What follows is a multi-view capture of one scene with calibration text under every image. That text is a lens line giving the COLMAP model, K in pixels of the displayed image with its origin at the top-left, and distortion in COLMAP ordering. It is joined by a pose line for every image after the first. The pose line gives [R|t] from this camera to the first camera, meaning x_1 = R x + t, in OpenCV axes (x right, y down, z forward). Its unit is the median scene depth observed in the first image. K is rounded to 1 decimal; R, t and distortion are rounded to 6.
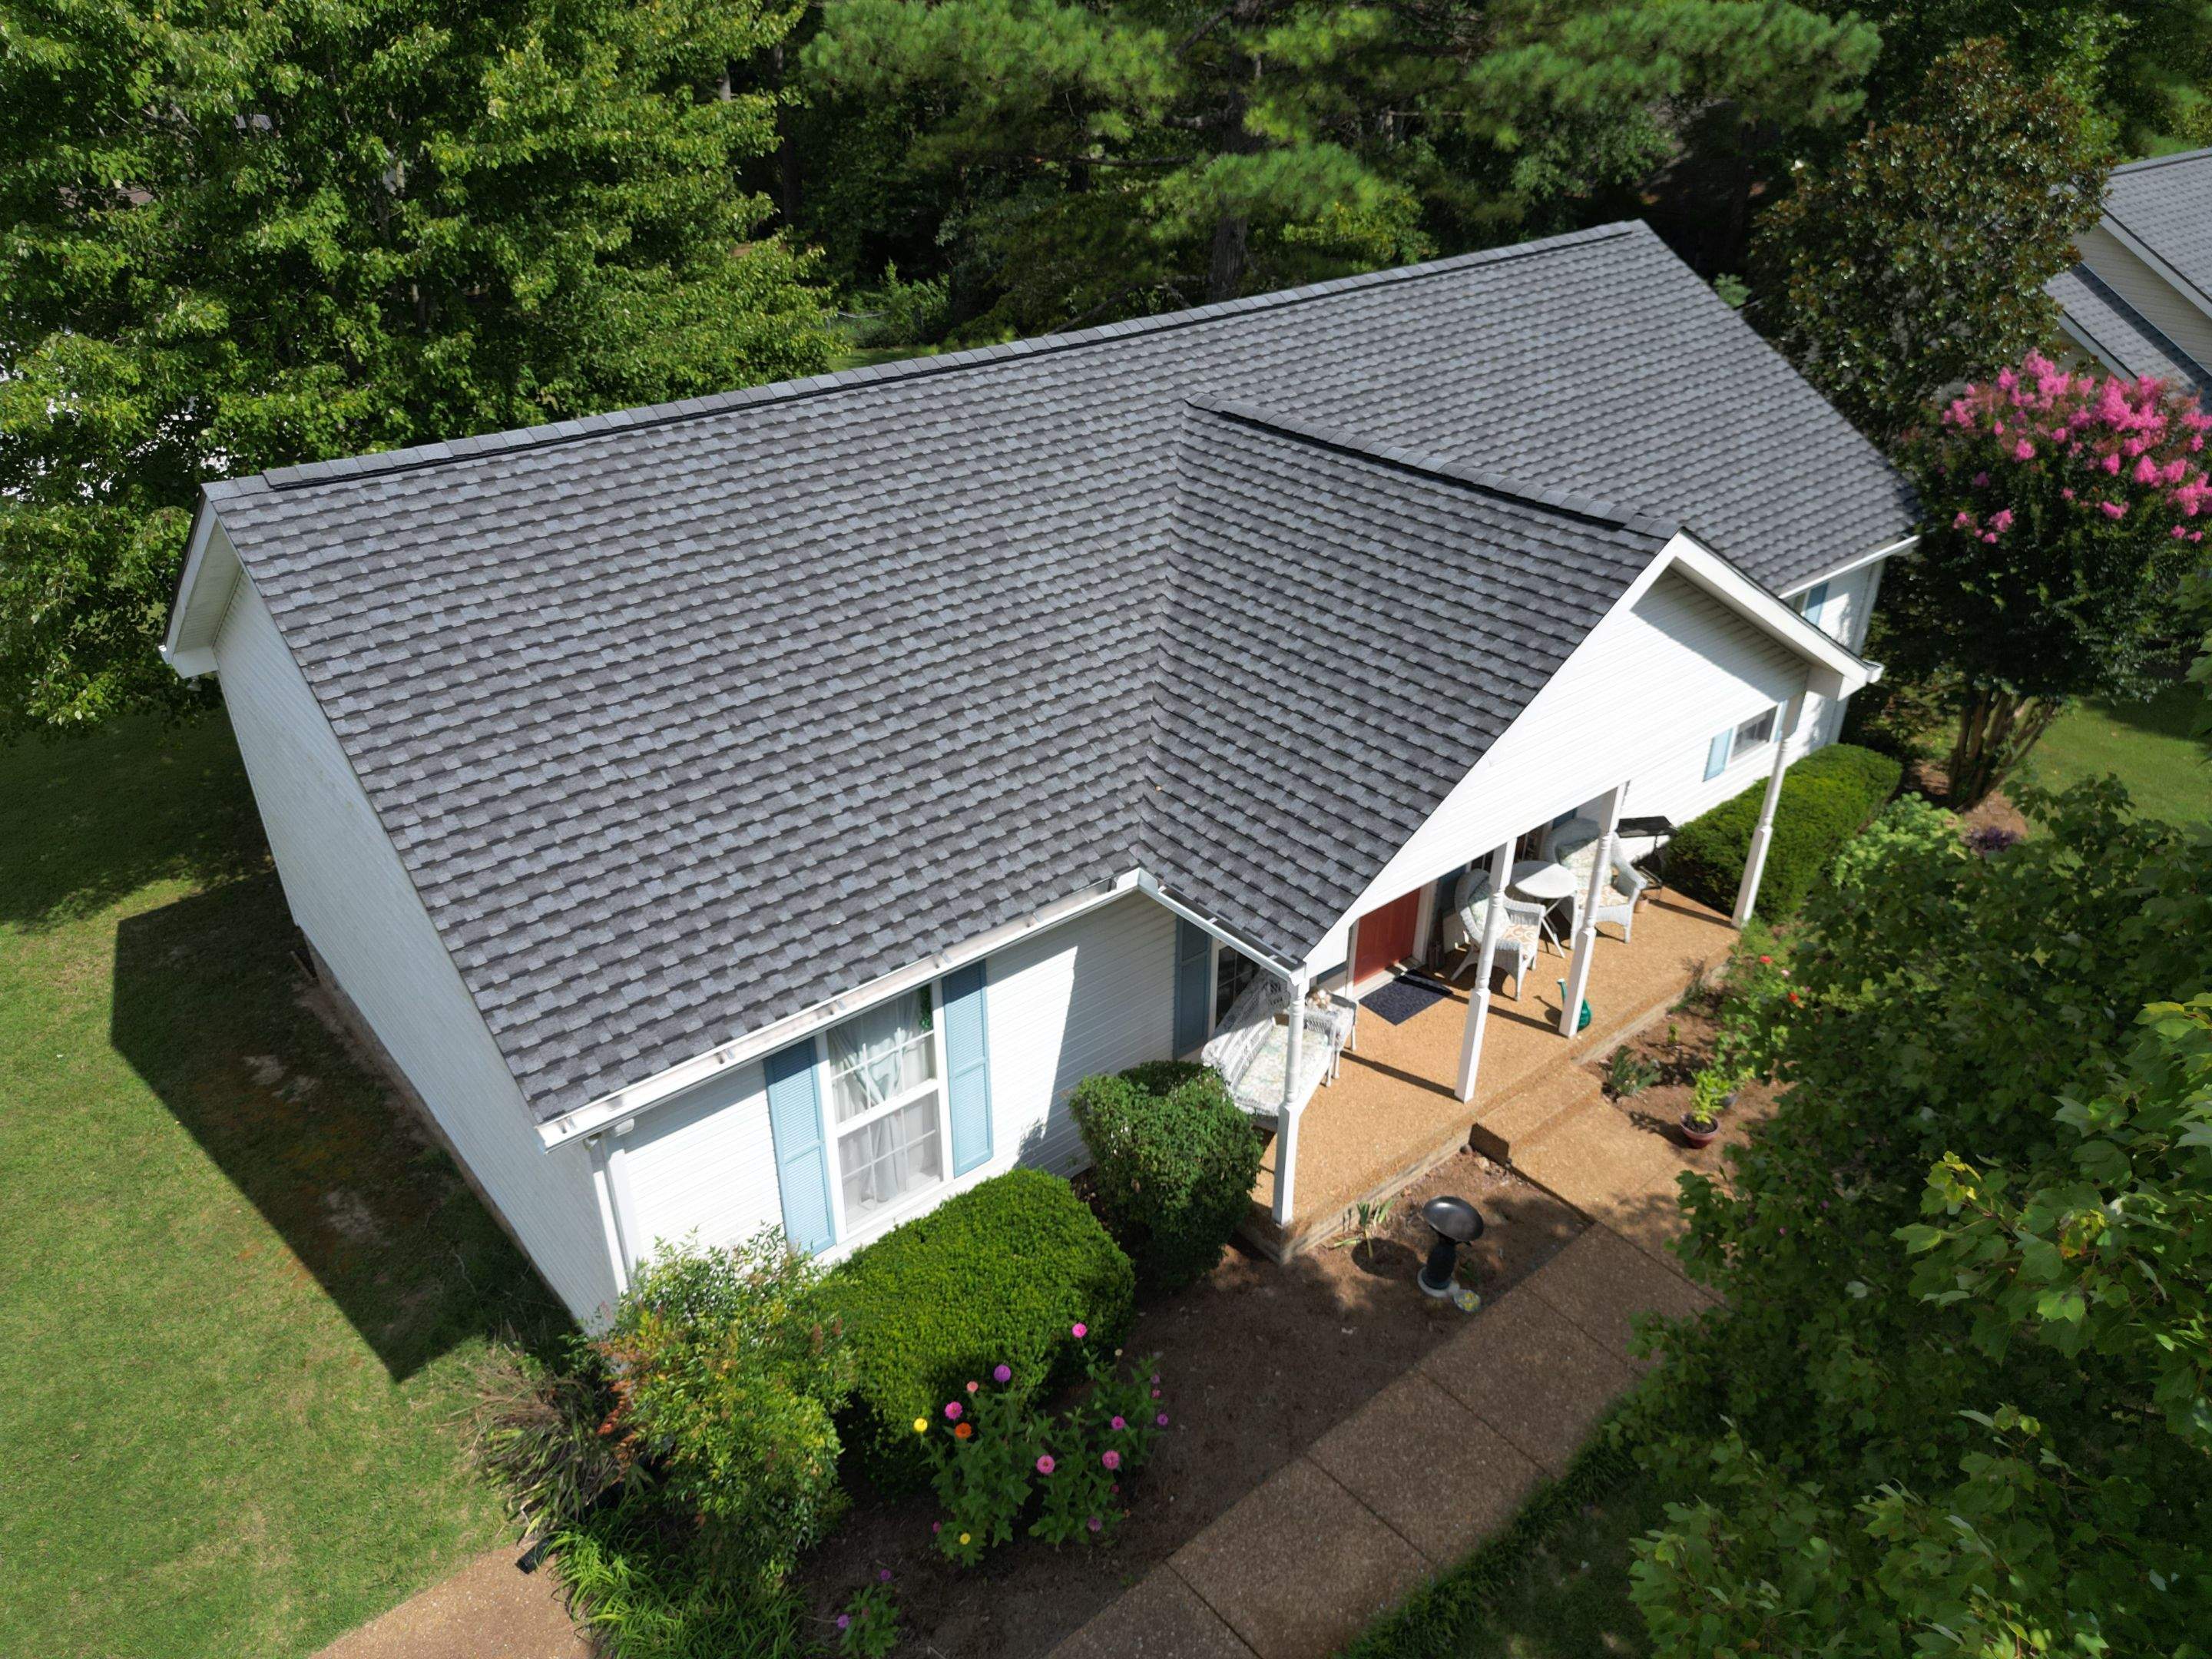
lens RADIAL K [[1565.7, 0, 1110.0], [0, 1565.7, 821.4], [0, 0, 1]] dist [0.048765, -0.027250]
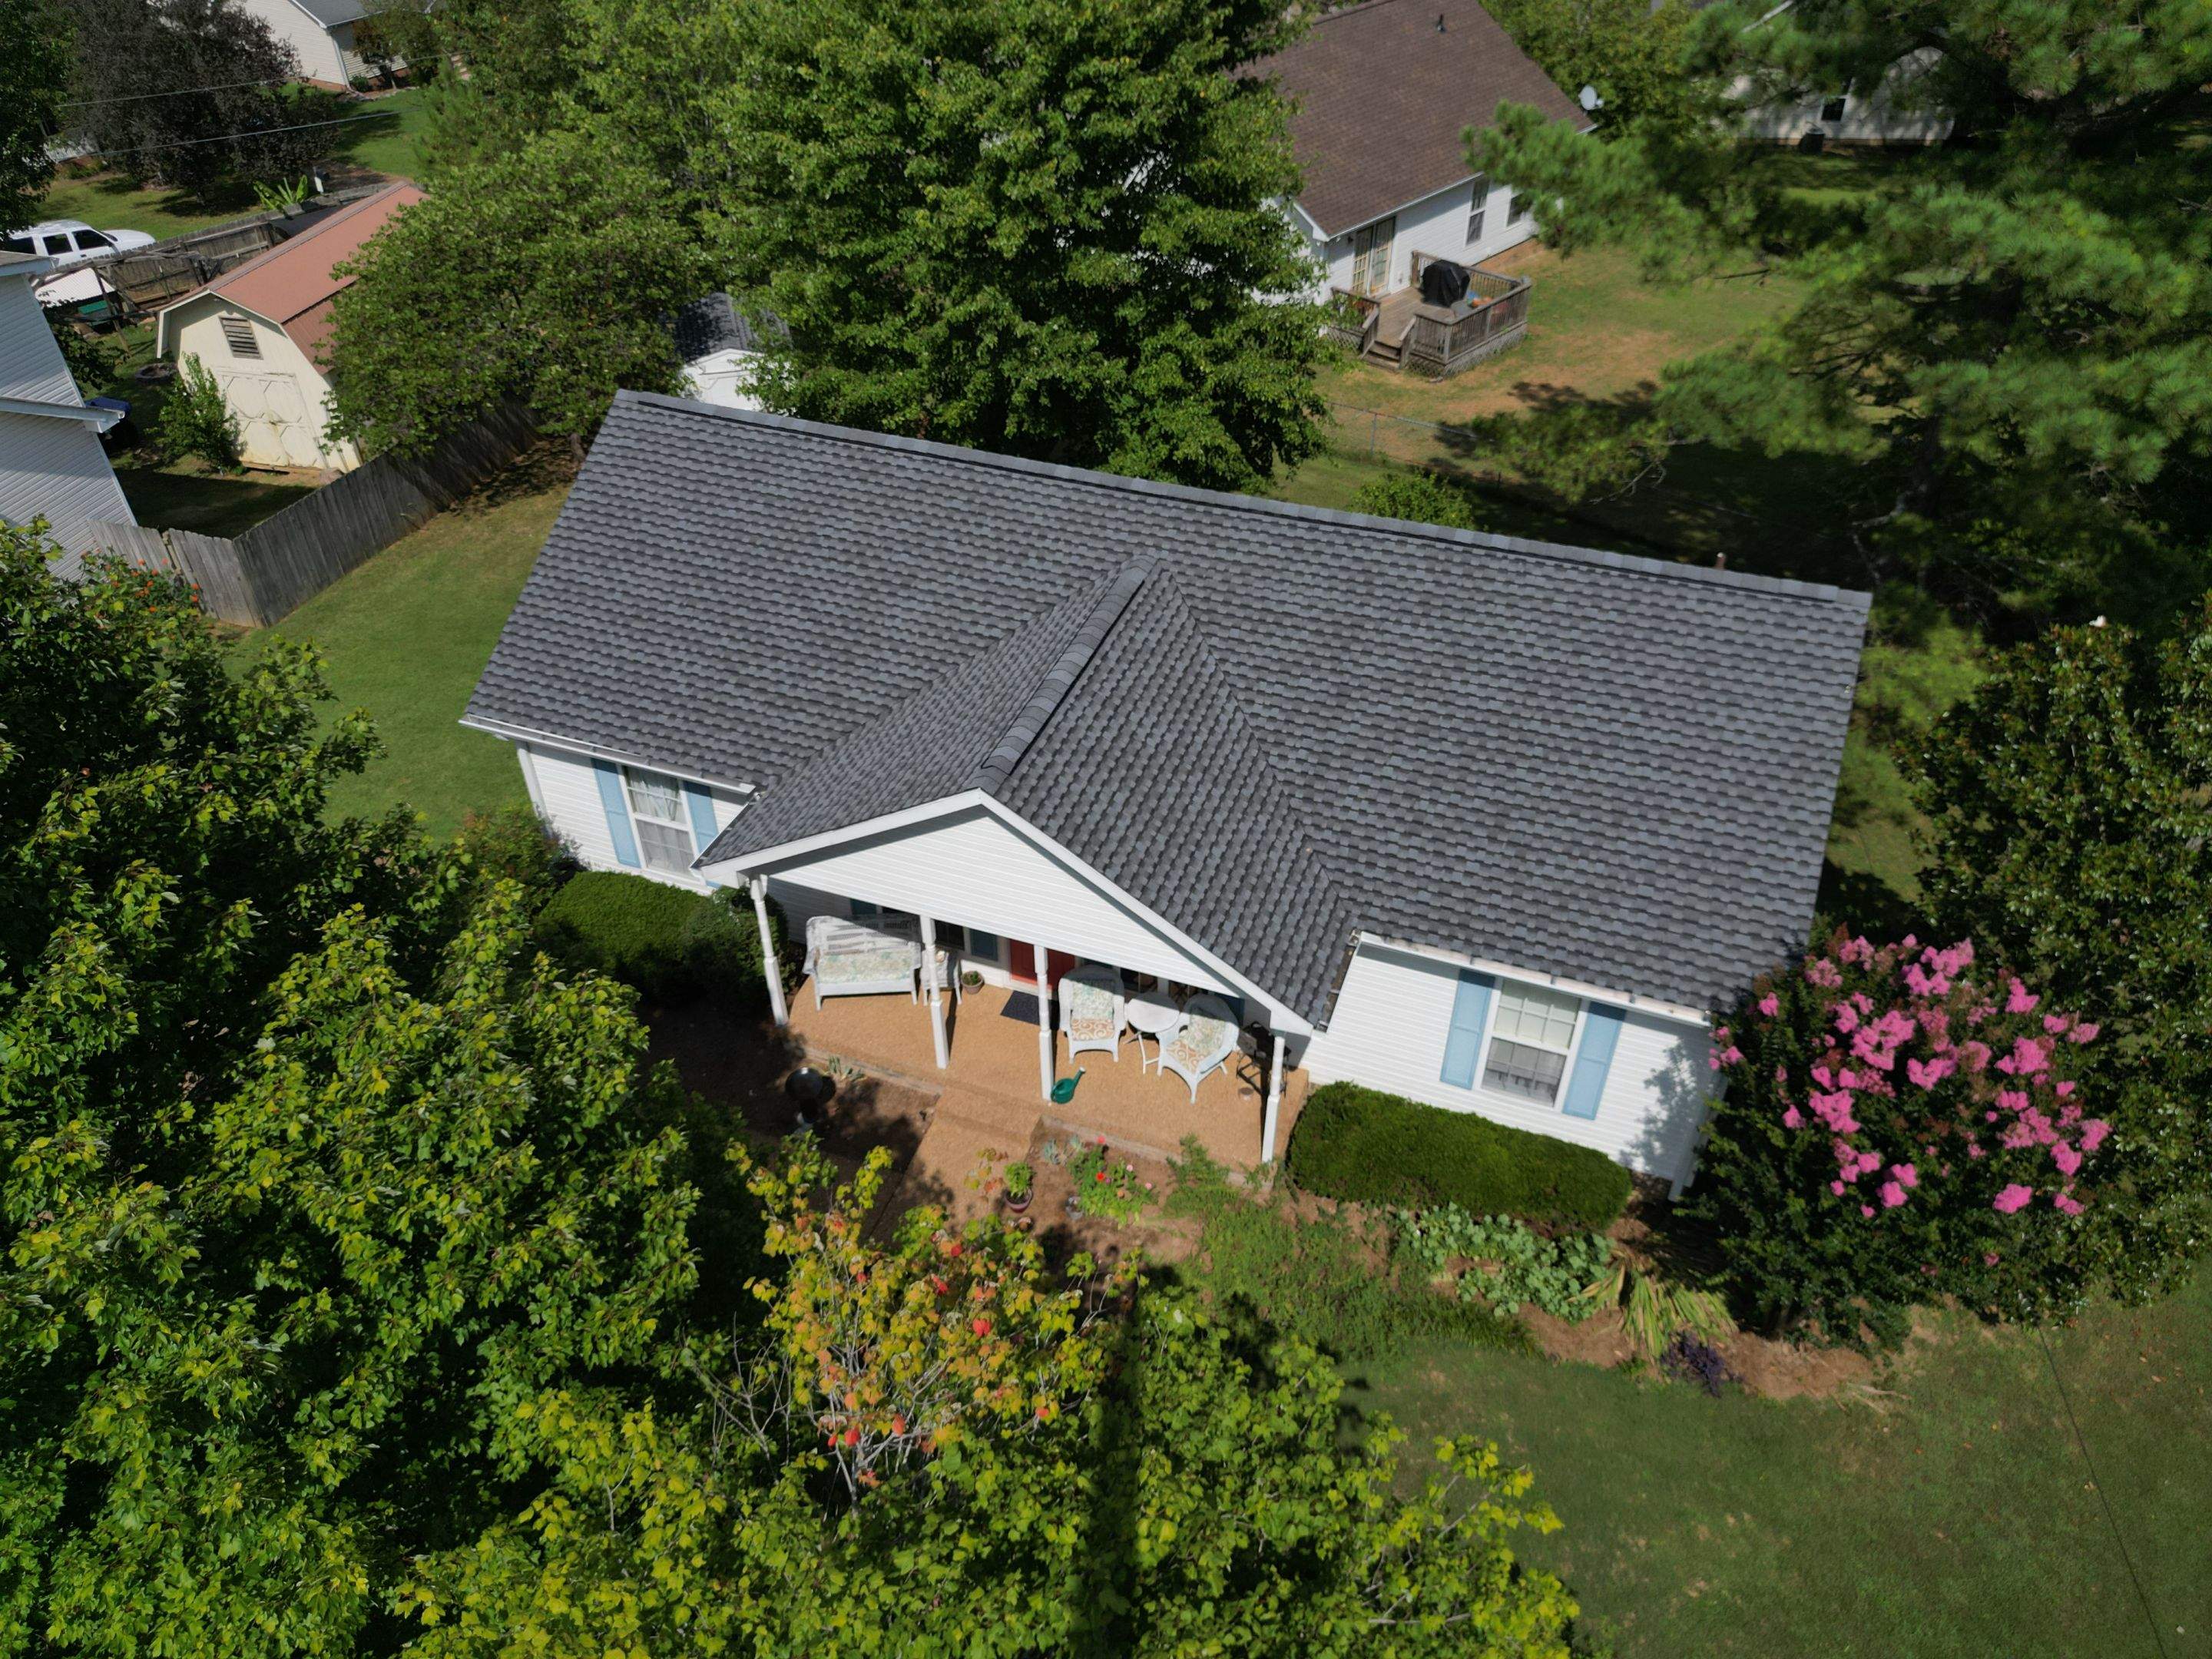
lens RADIAL K [[1565.7, 0, 1108.2], [0, 1565.7, 838.9], [0, 0, 1]] dist [0.048765, -0.027250]
pose [[0.491942, 0.551742, -0.673479, 1.296141], [-0.424887, 0.827328, 0.367424, -0.665390], [0.759911, 0.105401, 0.641425, 0.185845]]
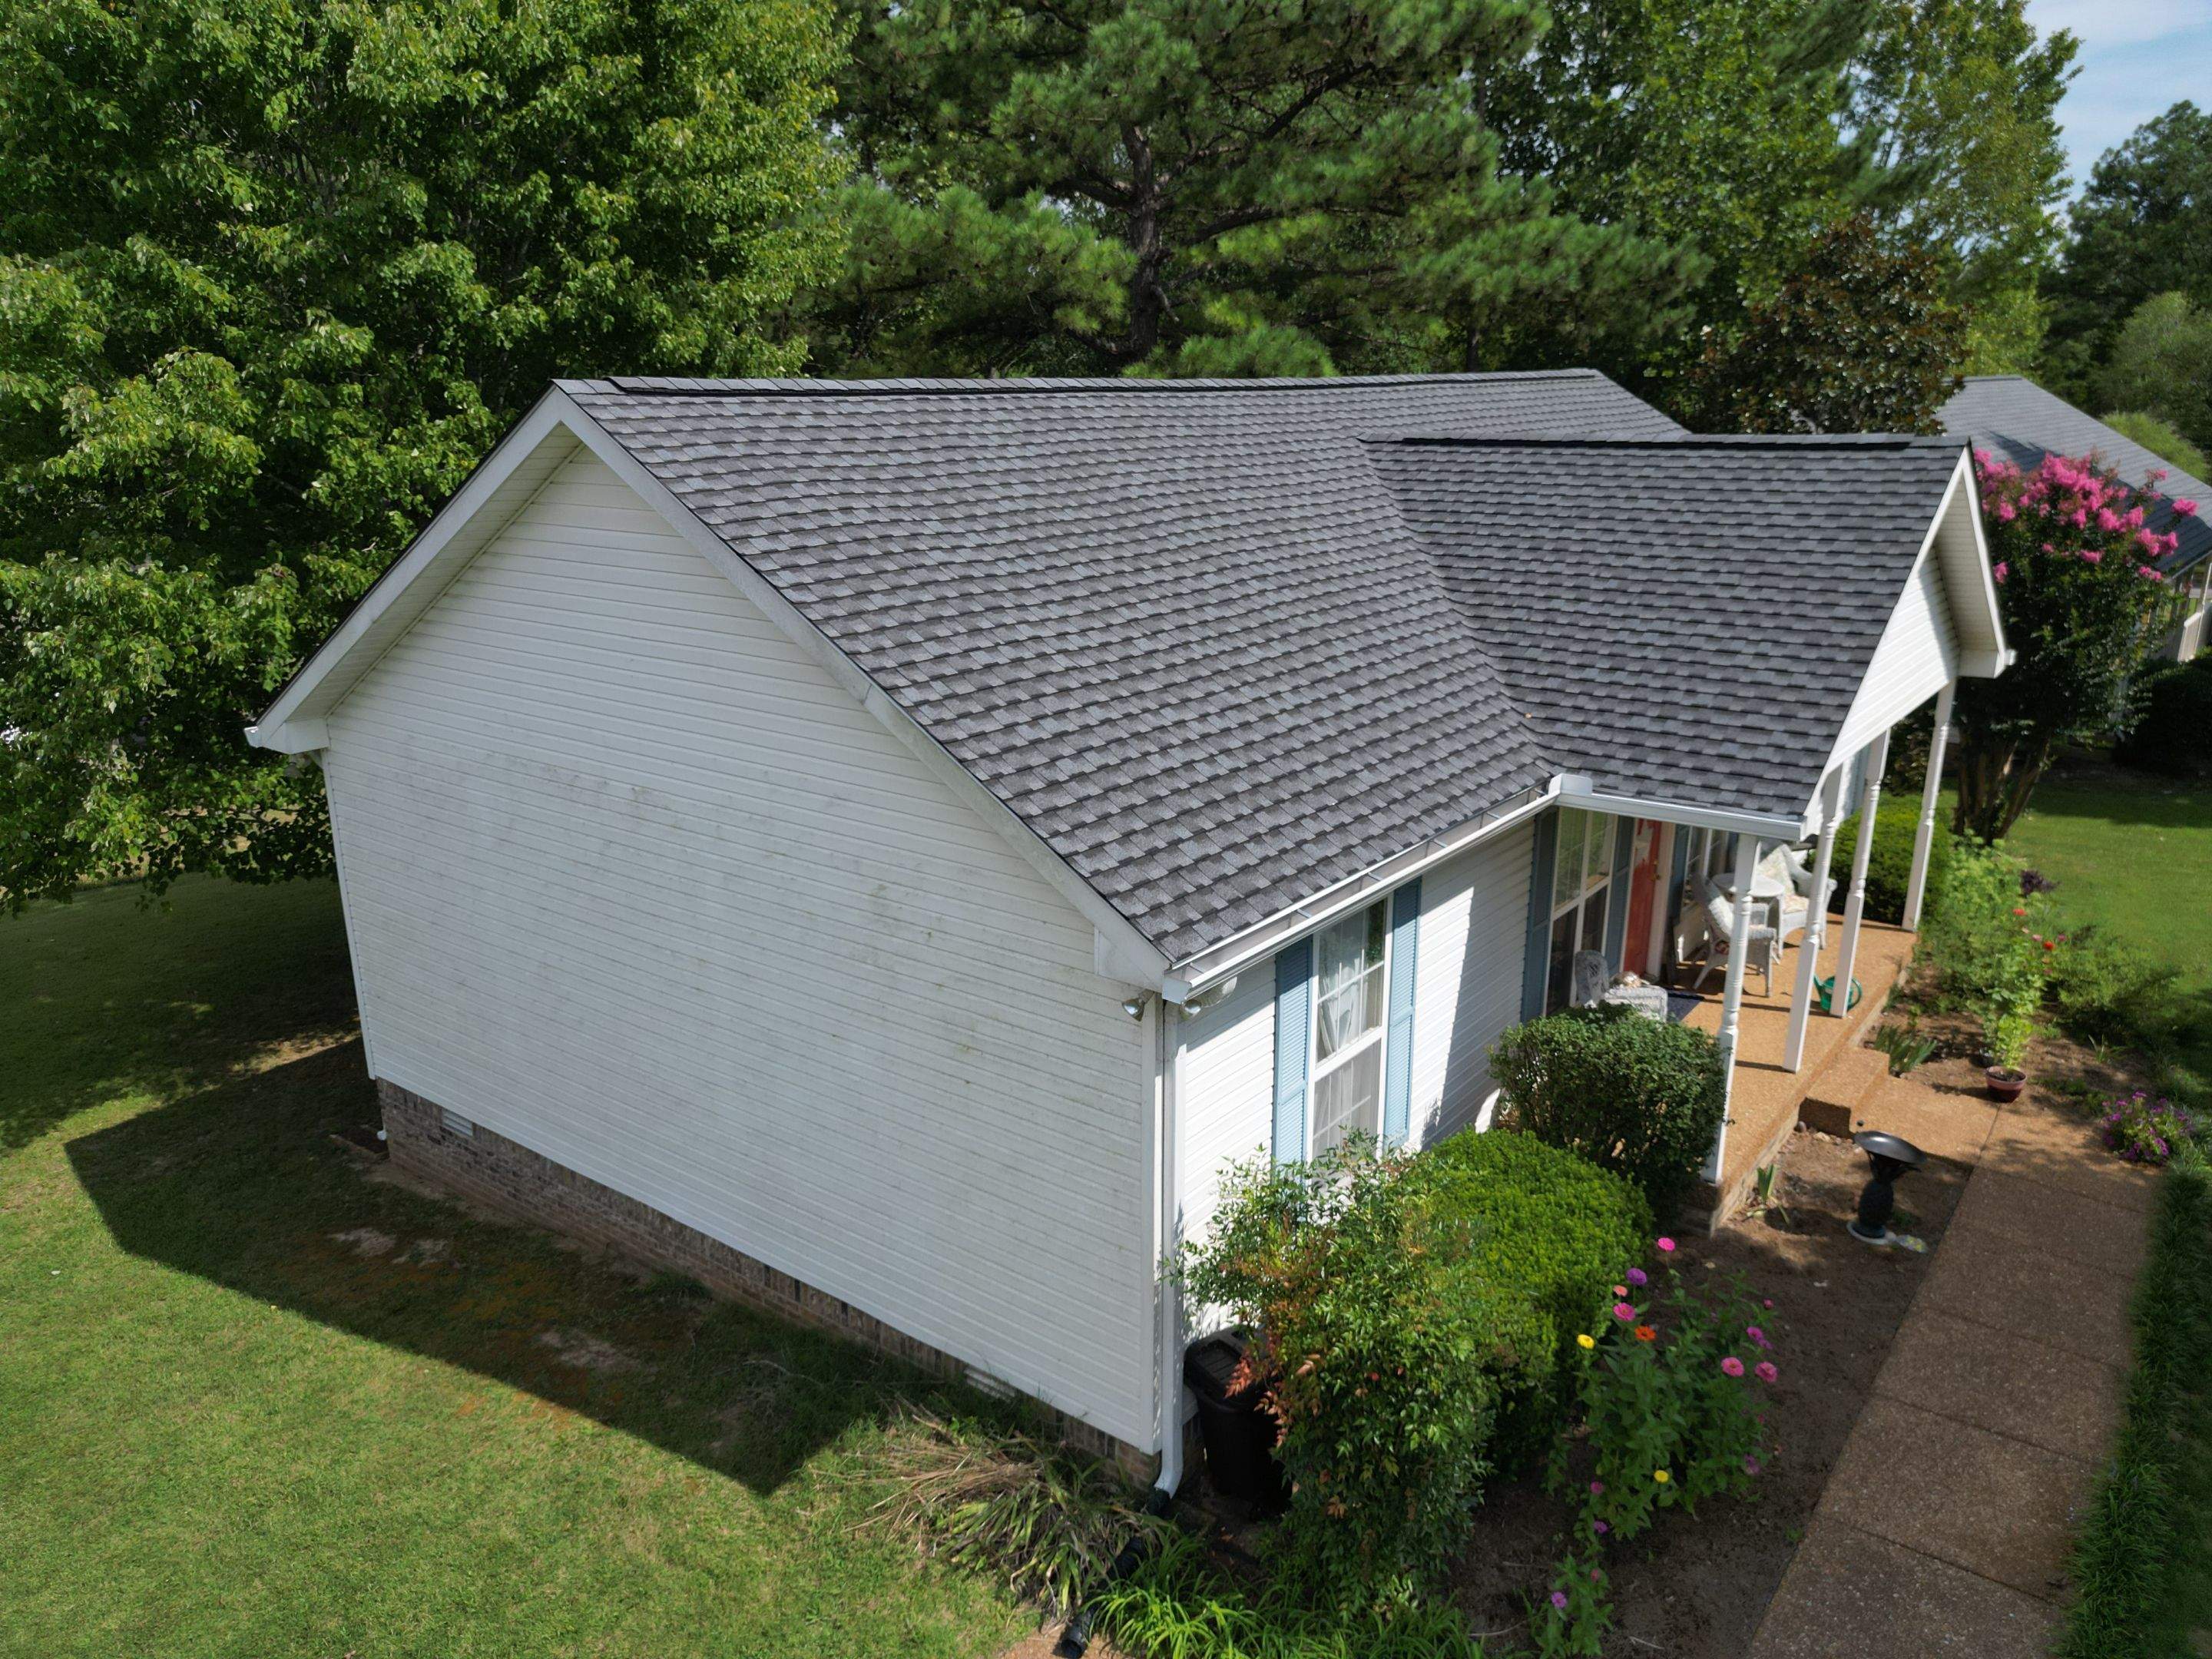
lens RADIAL K [[1565.7, 0, 1111.3], [0, 1565.7, 828.0], [0, 0, 1]] dist [0.048765, -0.027250]
pose [[0.973602, -0.065717, 0.218588, -0.417799], [0.115119, 0.968312, -0.221630, 0.221350], [-0.197096, 0.240943, 0.950316, 0.153781]]
